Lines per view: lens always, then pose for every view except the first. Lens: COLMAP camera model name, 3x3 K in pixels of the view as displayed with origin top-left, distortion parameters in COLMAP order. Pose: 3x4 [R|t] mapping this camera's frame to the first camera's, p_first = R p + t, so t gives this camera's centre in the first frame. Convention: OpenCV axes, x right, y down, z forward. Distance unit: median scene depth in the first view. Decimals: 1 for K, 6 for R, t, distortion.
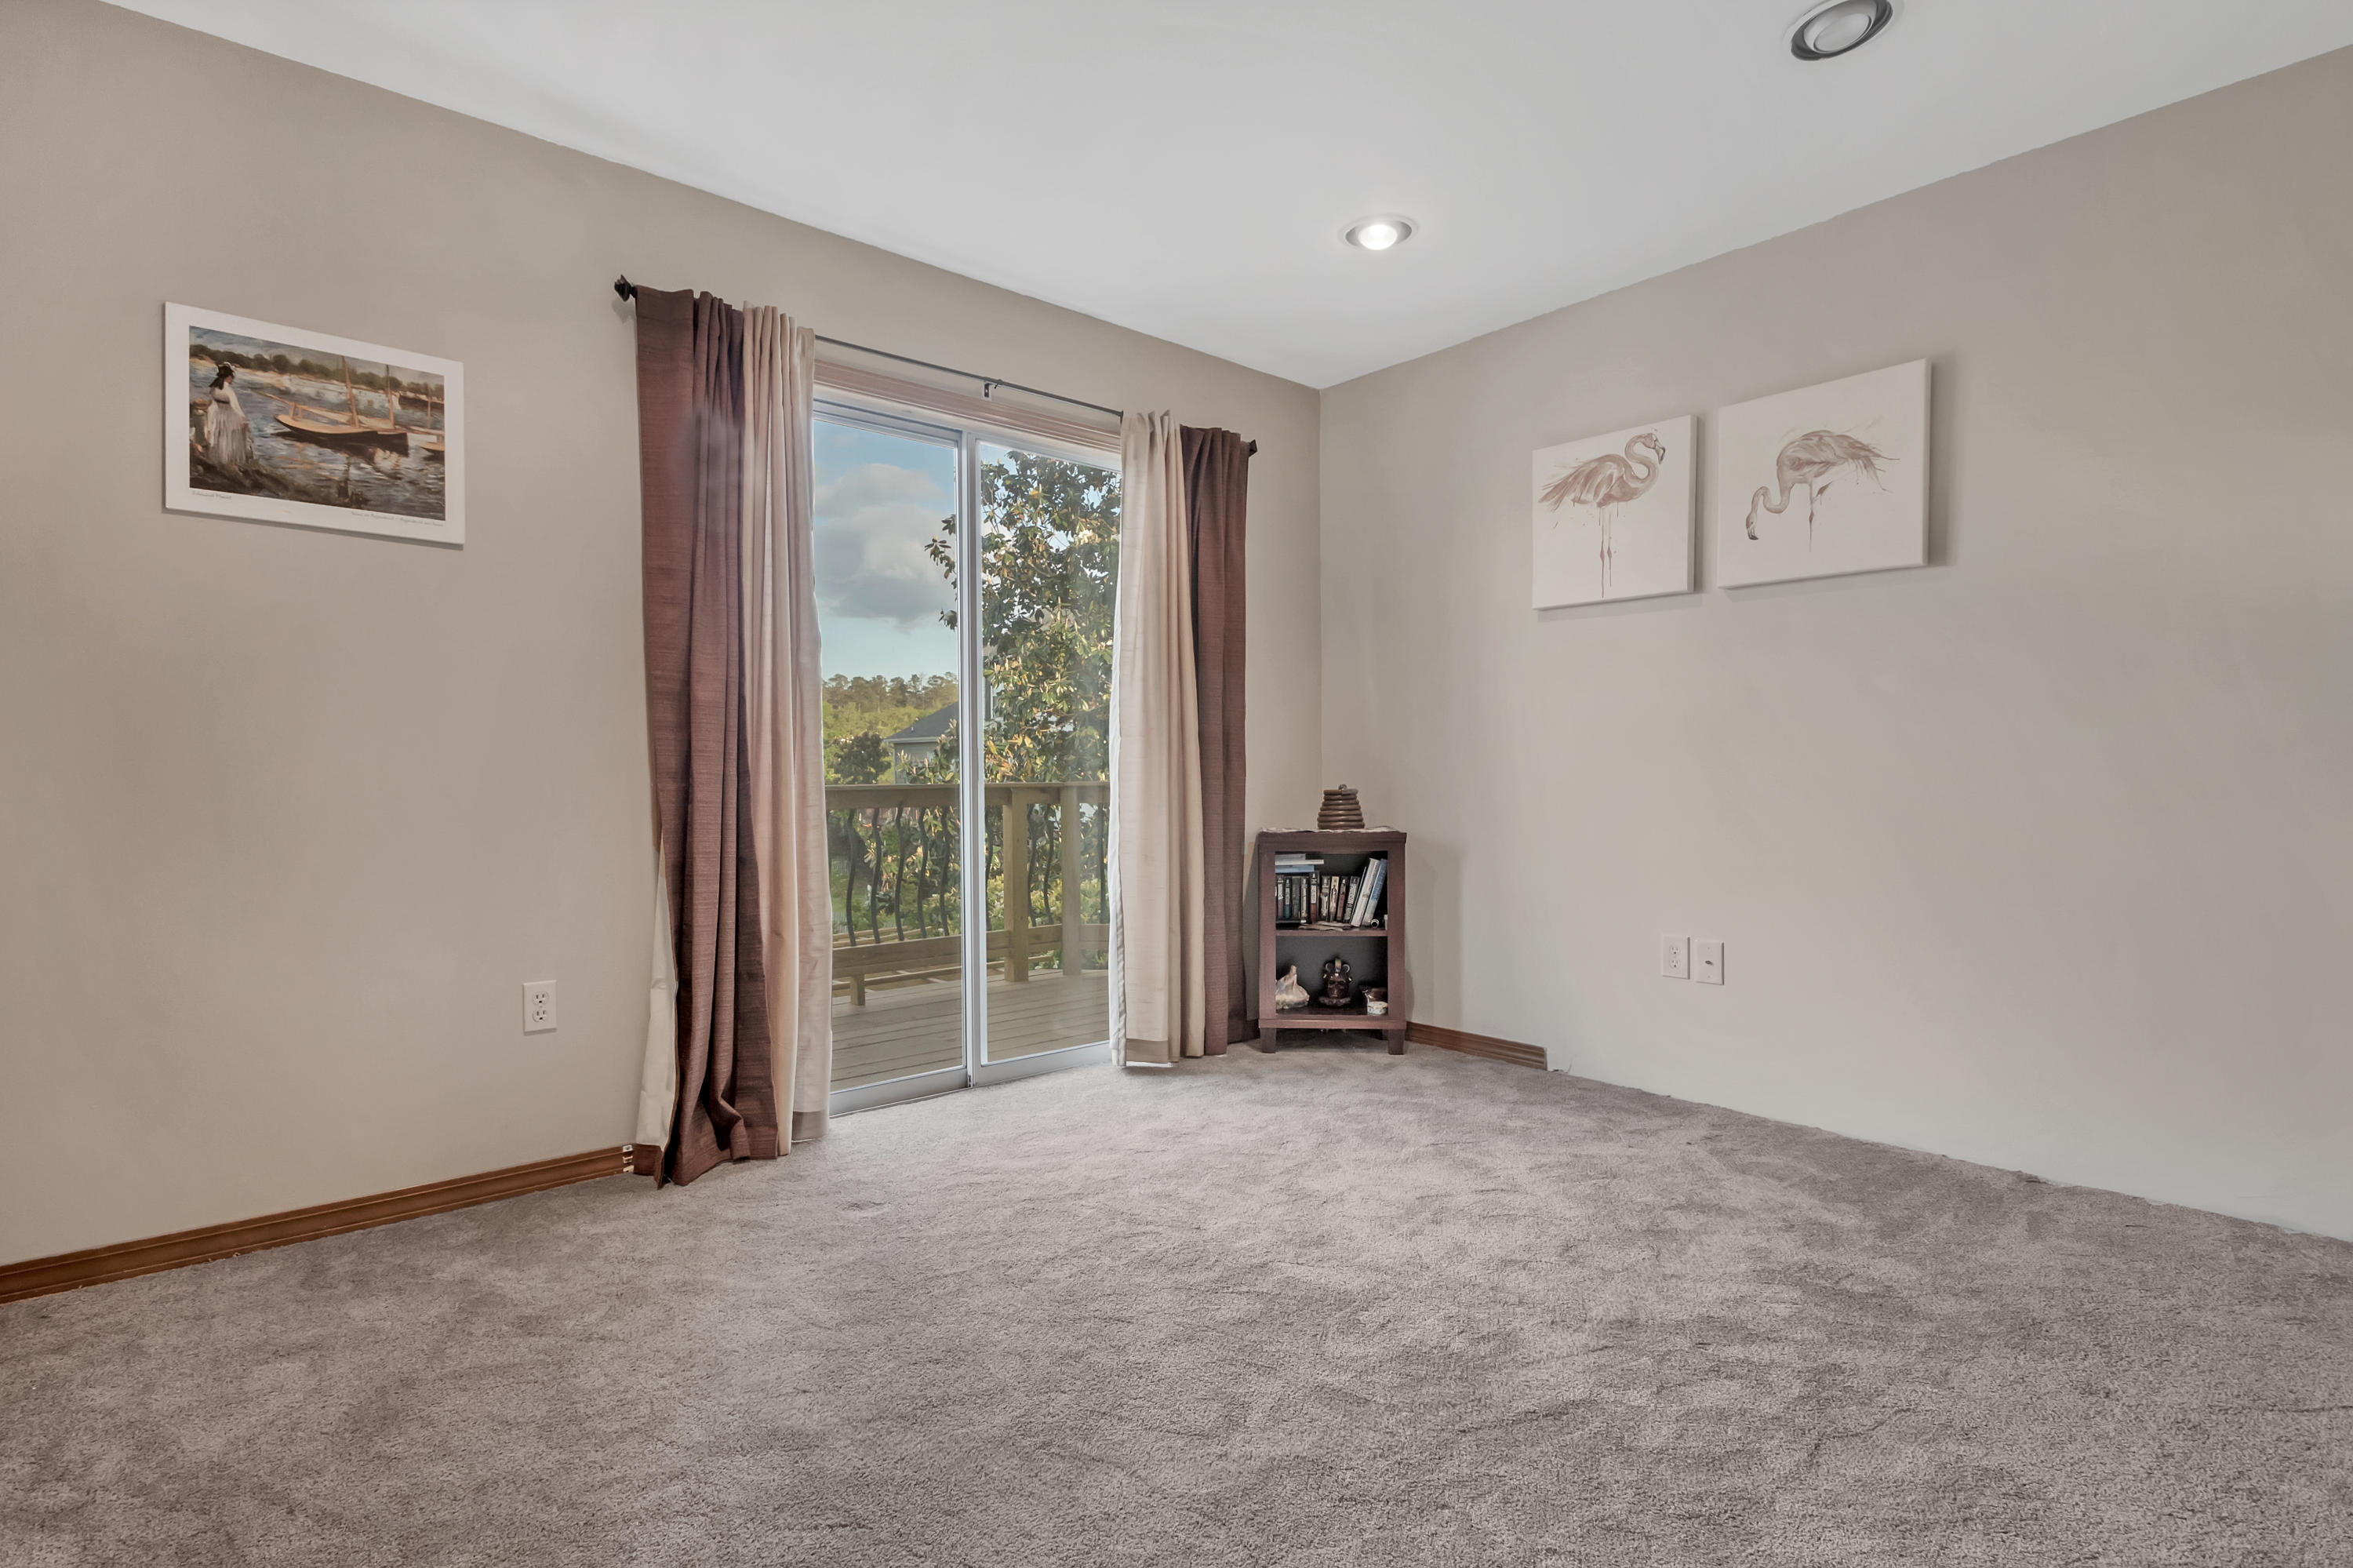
lens RADIAL K [[1151.0, 0, 1176.5], [0, 1151.0, 784.0], [0, 0, 1]] dist [-0.003030, -0.001437]
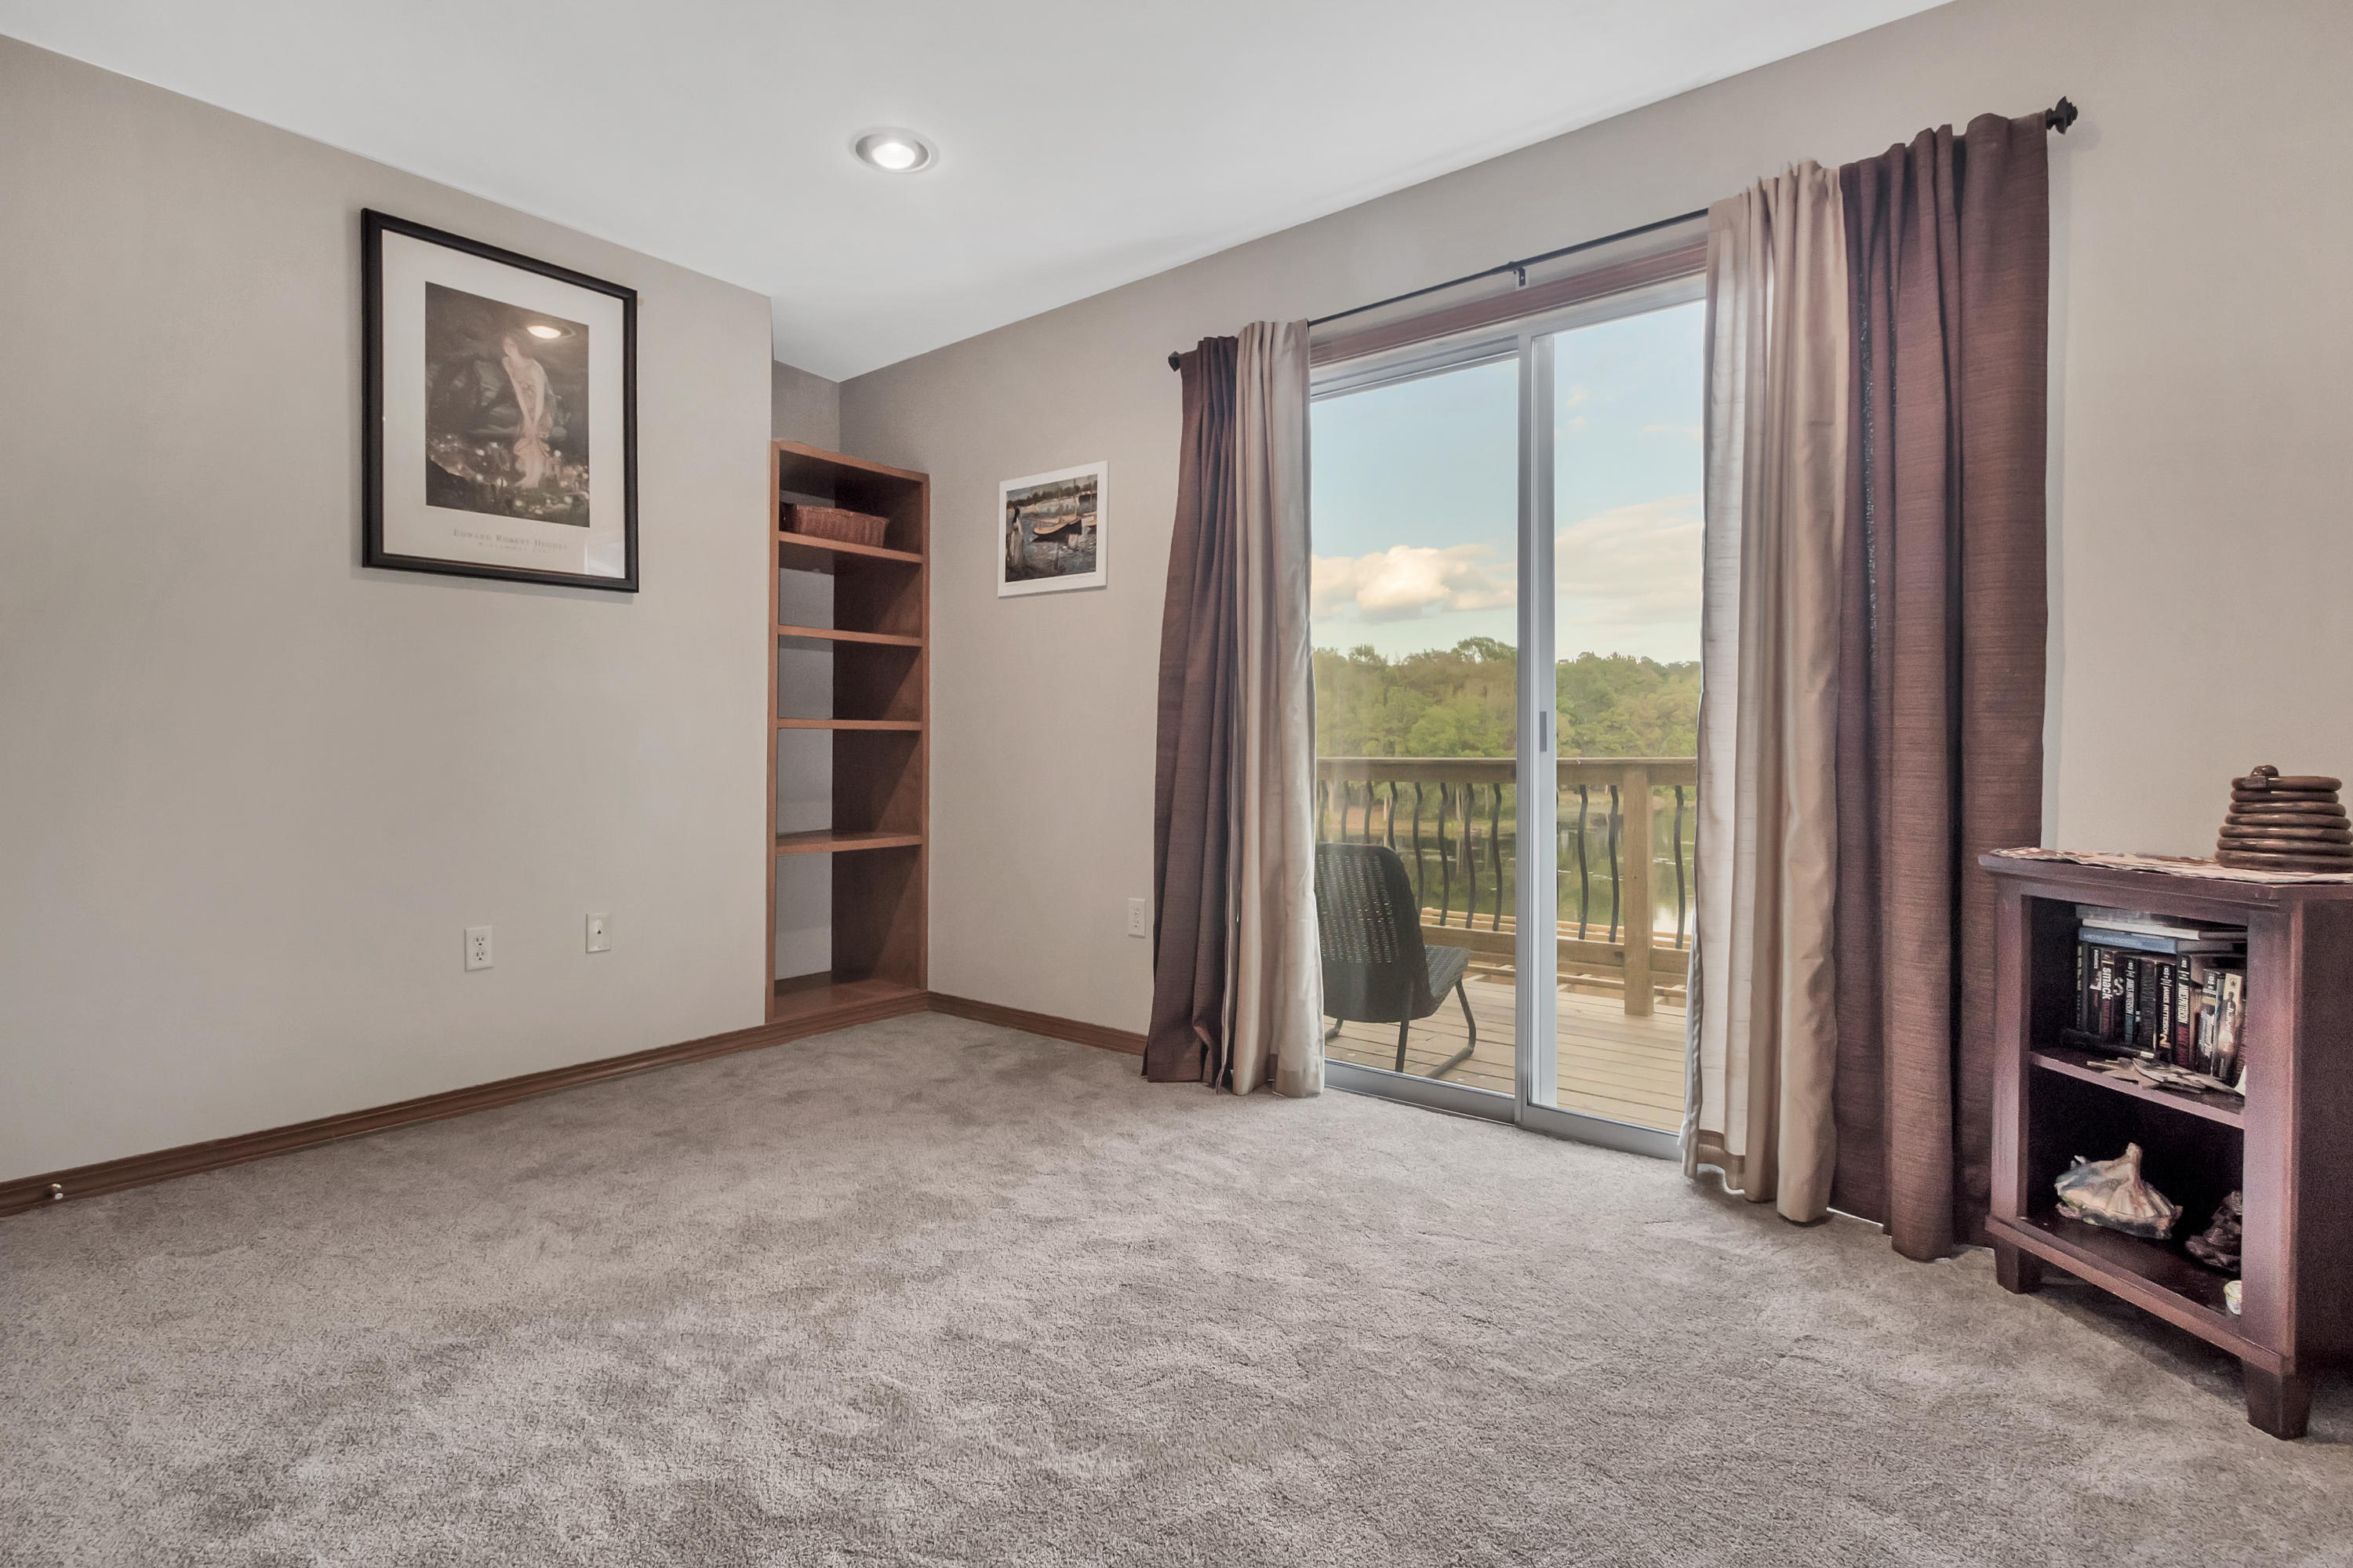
lens RADIAL K [[1125.8, 0, 1171.0], [0, 1125.8, 728.7], [0, 0, 1]] dist [0.002645, -0.017238]
pose [[0.173558, -0.011222, -0.984760, 0.802108], [-0.005355, 0.999910, -0.012339, -0.011510], [0.984809, 0.007415, 0.173482, 0.853286]]
